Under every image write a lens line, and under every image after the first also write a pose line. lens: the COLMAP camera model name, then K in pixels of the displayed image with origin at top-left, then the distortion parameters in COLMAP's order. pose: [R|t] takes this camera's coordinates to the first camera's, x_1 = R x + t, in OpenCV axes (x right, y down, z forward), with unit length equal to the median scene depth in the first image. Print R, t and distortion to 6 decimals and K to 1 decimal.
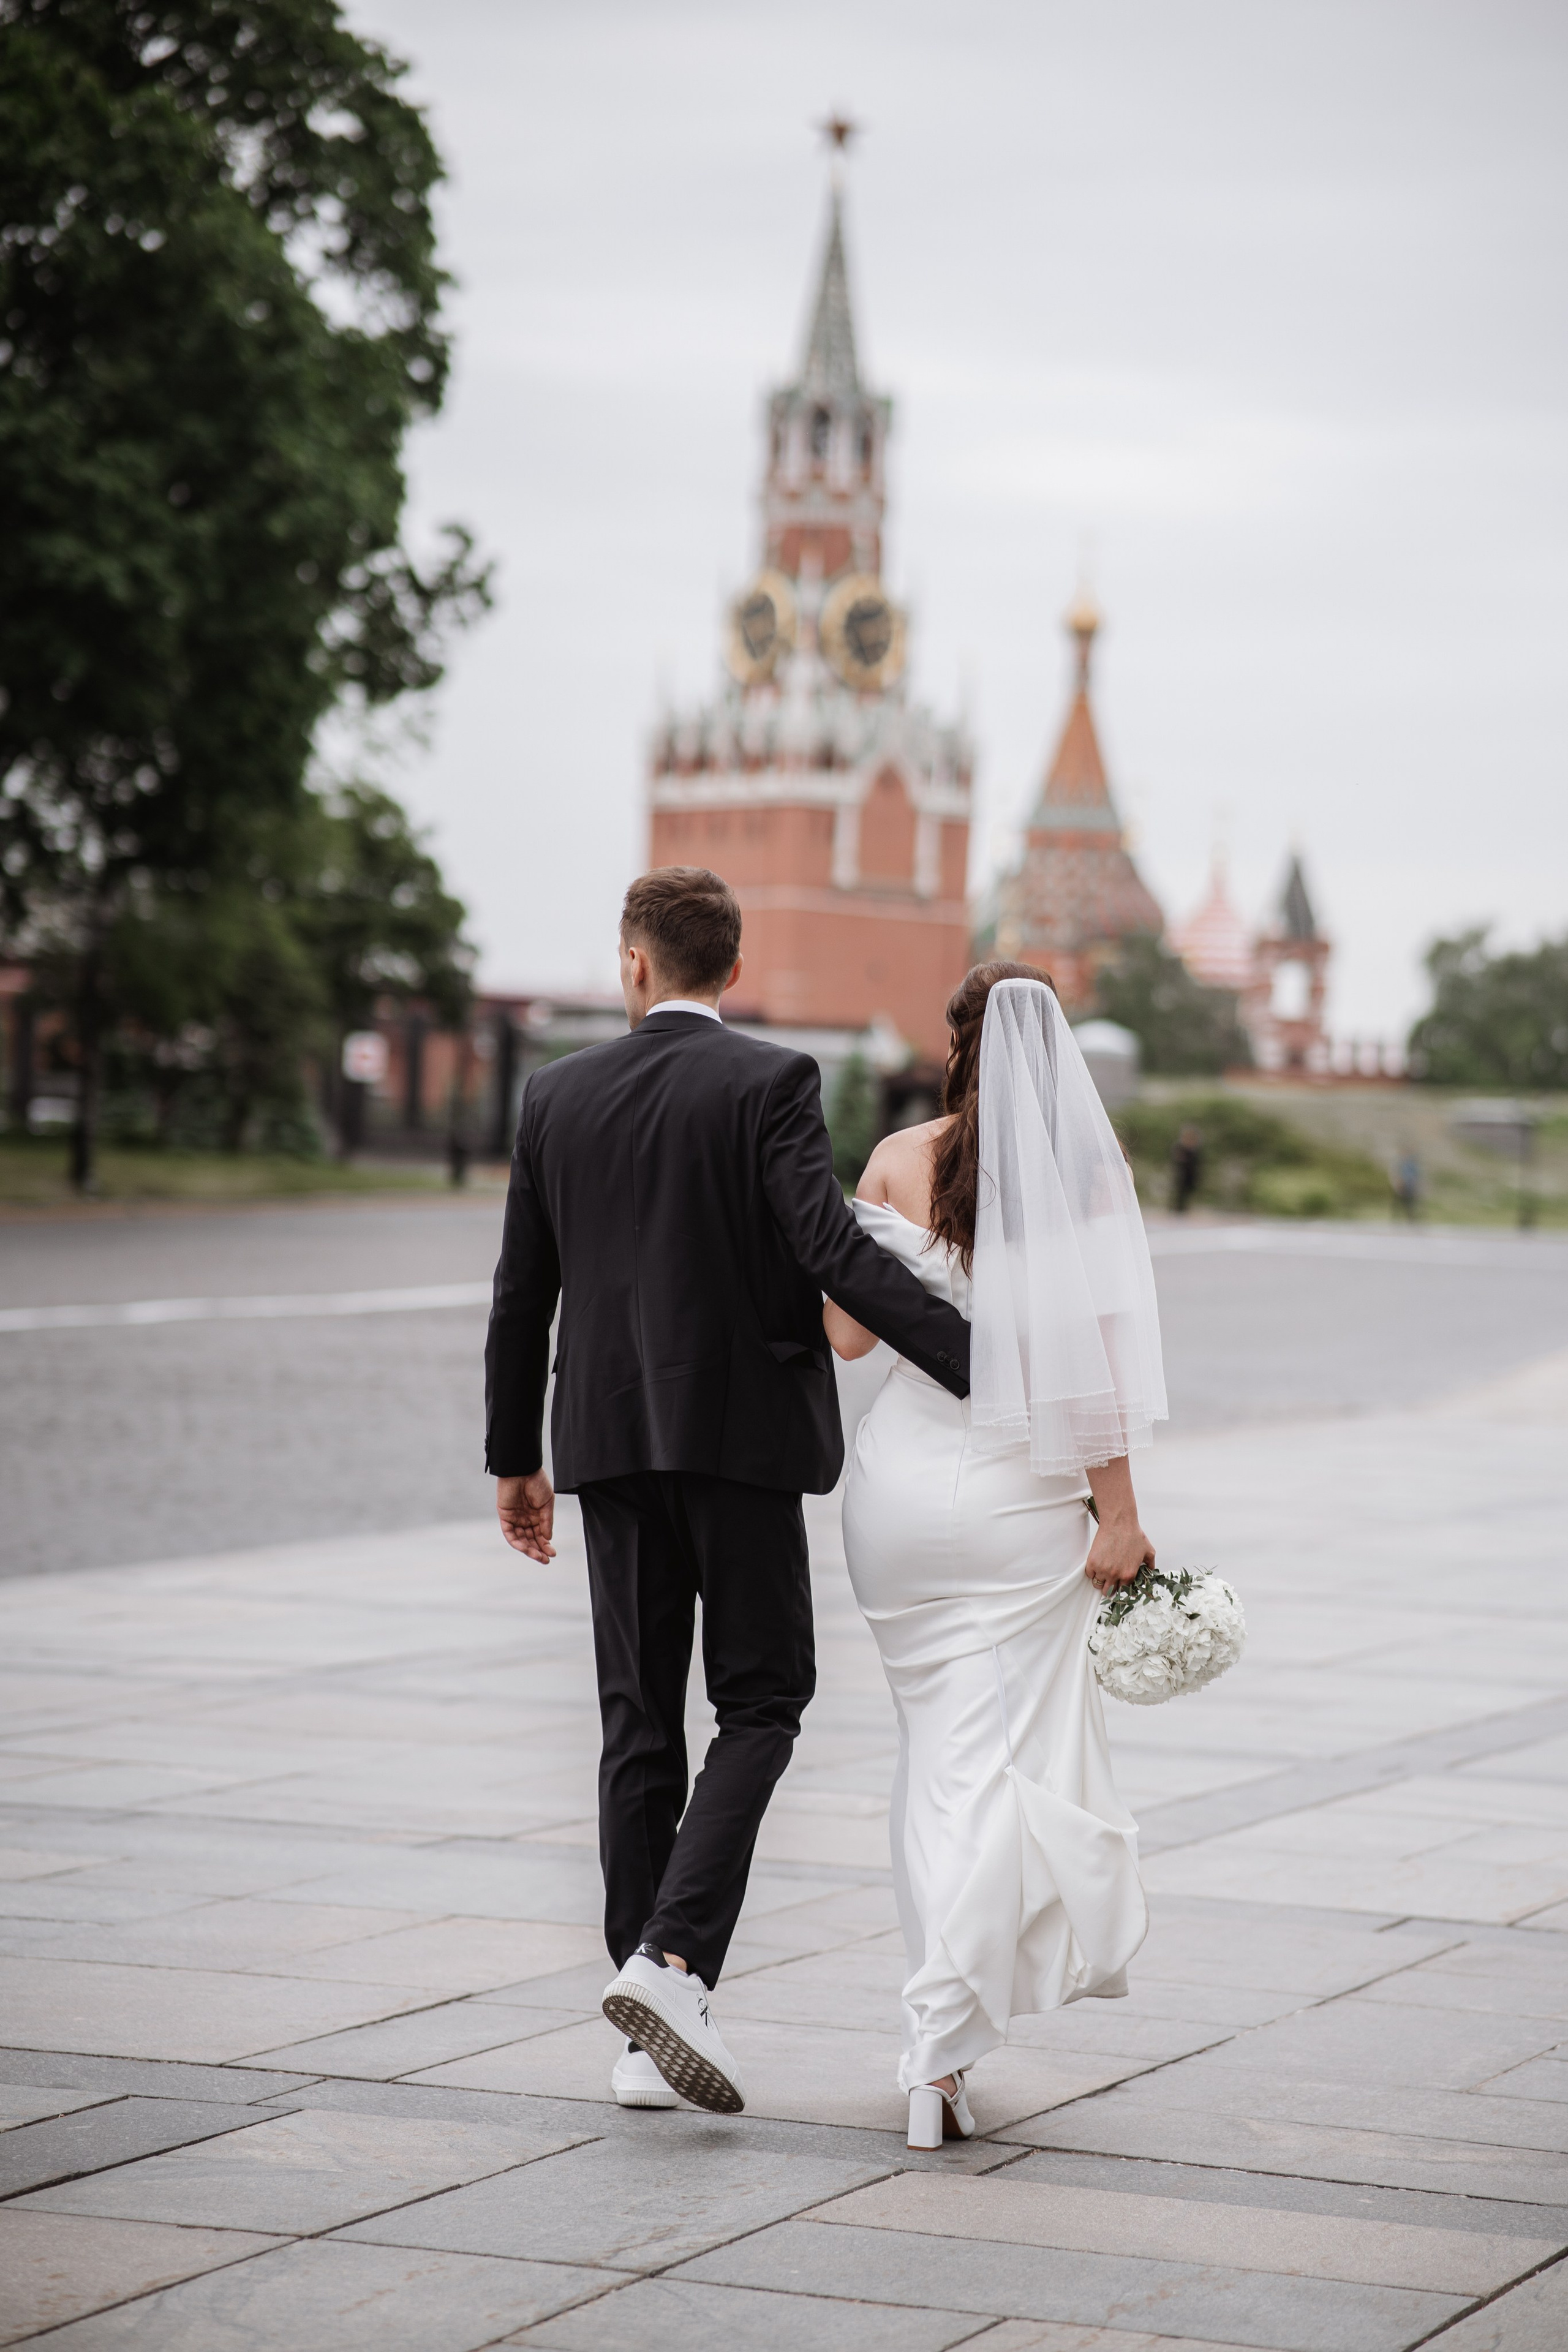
lens RADIAL K [[5431.5, 0, 779.0], [0, 5431.5, 1181.3], [0, 0, 1]] dist [0.287372, 0.000000]
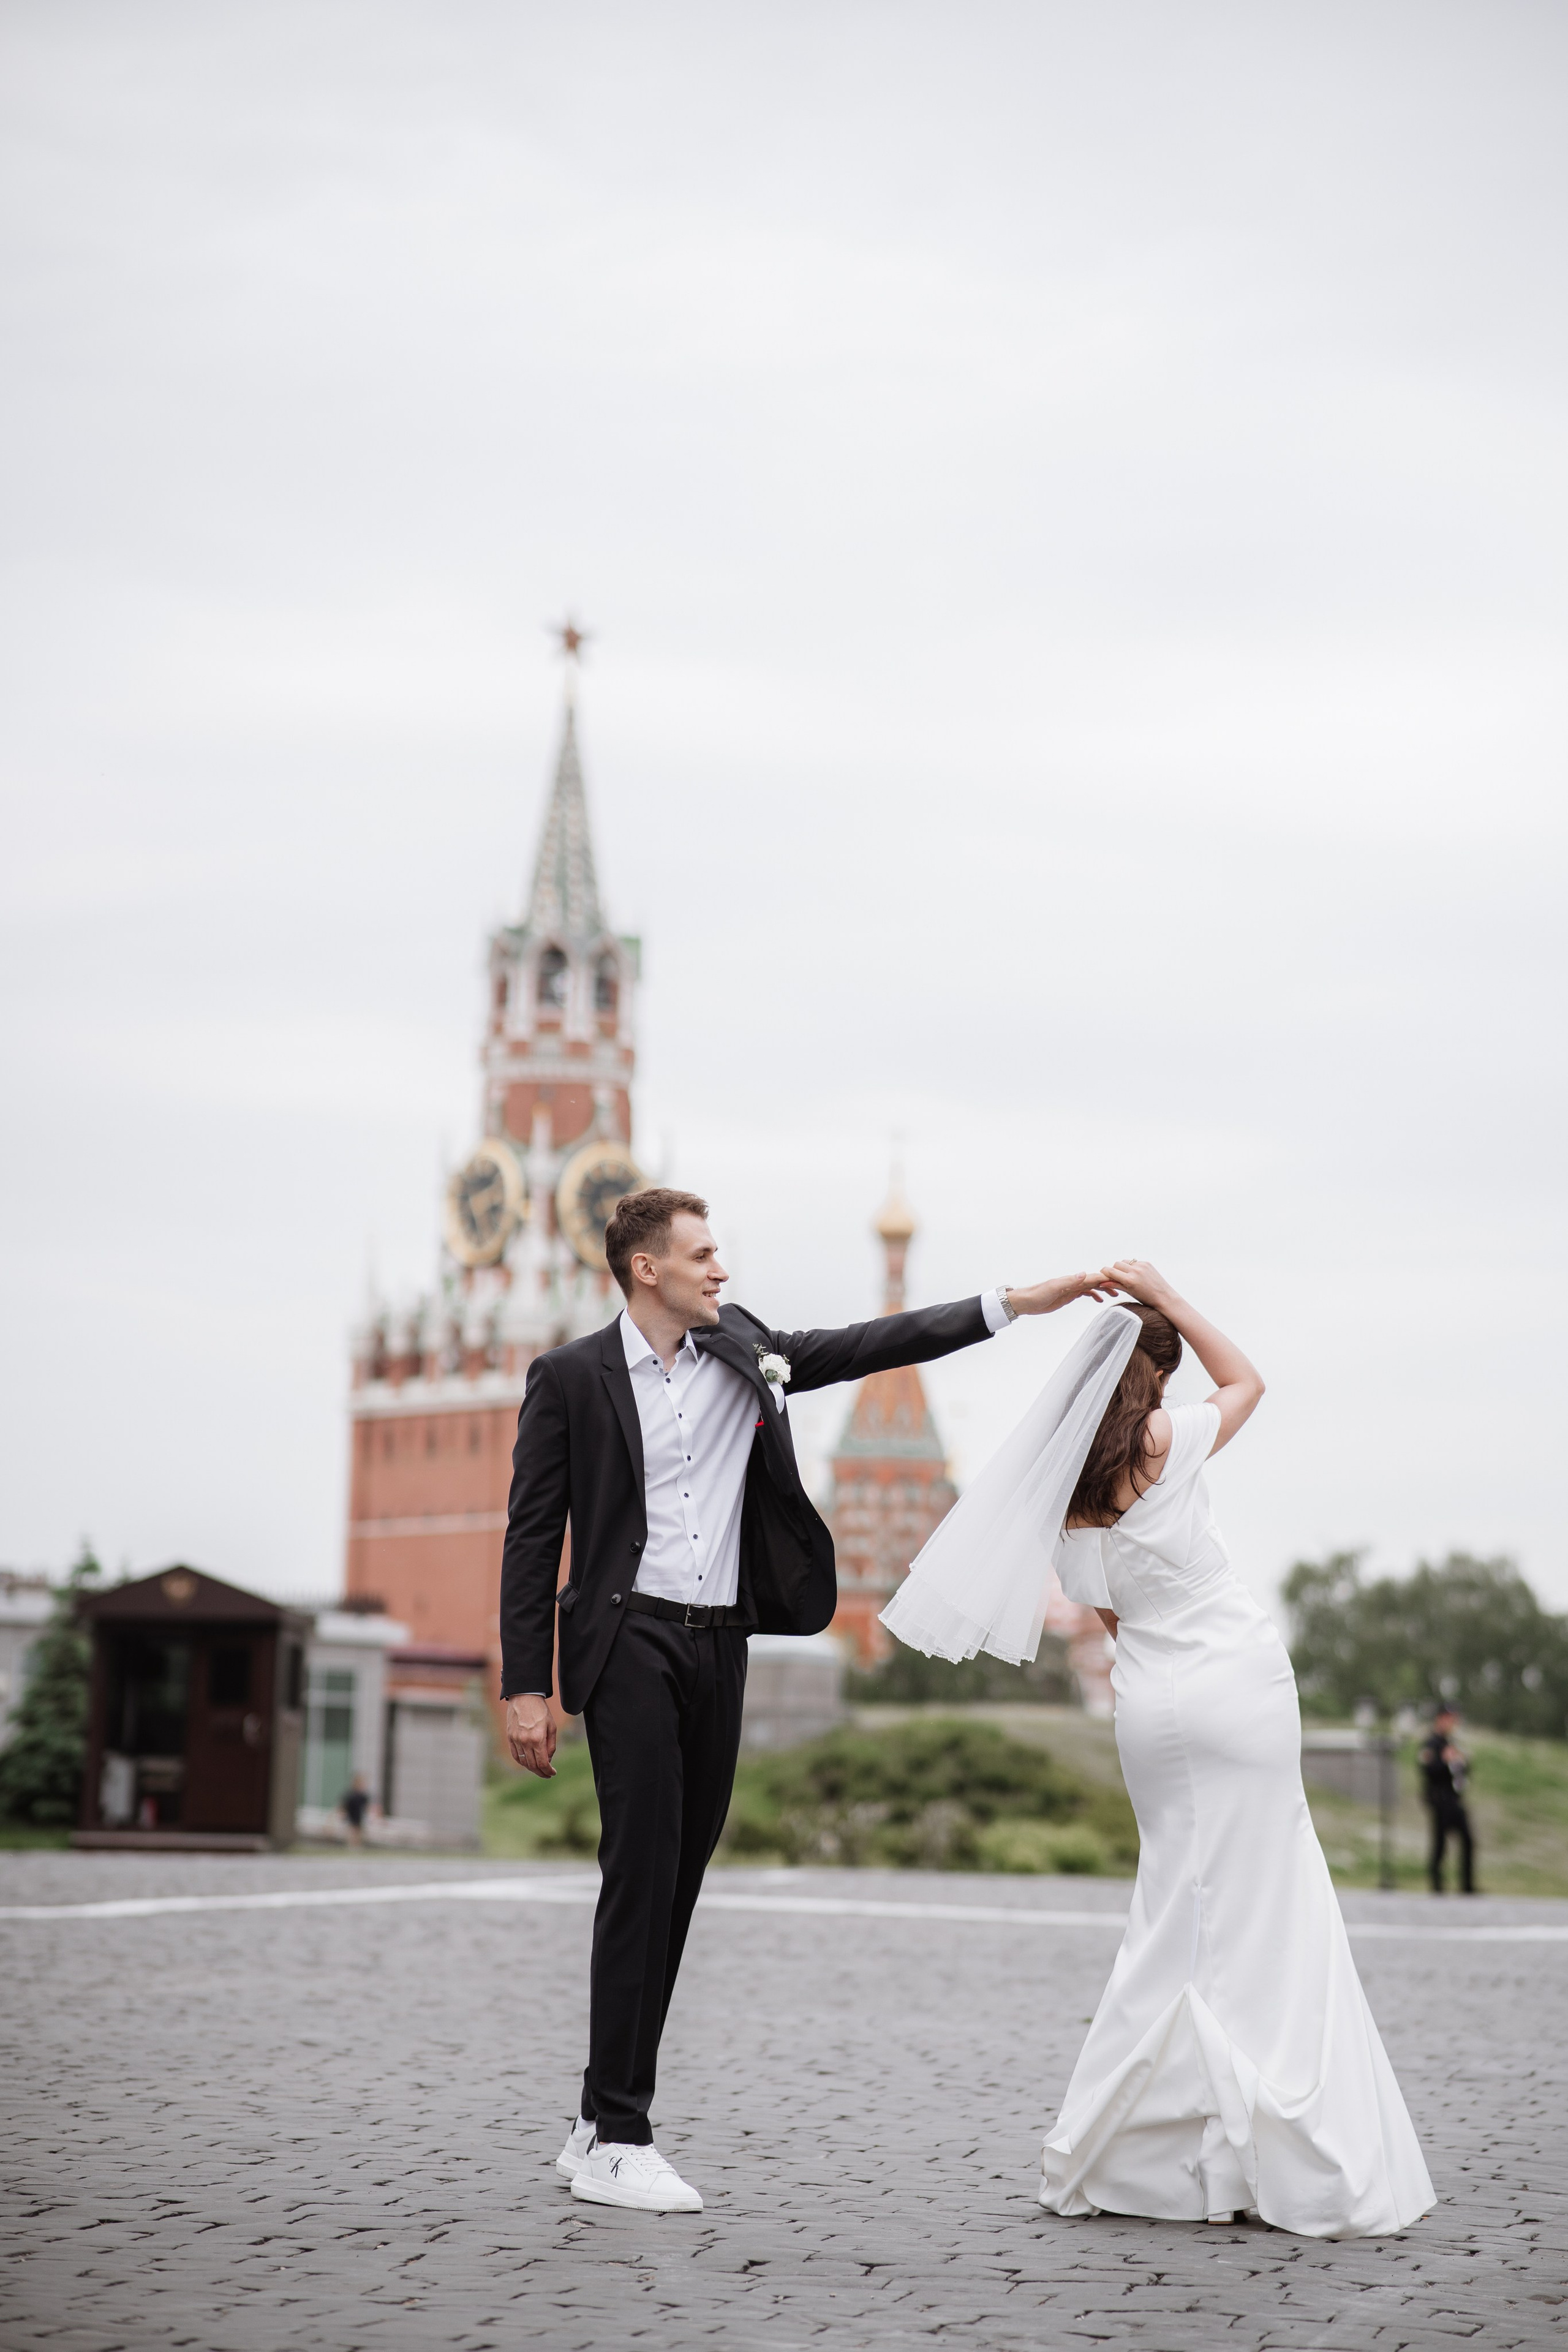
lens RADIAL K [[5431.5, 0, 779.6], [0, 5431.5, 1180.1], [0, 0, 1]] dist [0.287372, 0.000000]
pose [[0.999751, -0.012458, 0.018504, 0.026626], [0.014732, 0.991625, -0.128308, 0.003411], [-0.016750, 0.128548, 0.991562, 0.163811]]
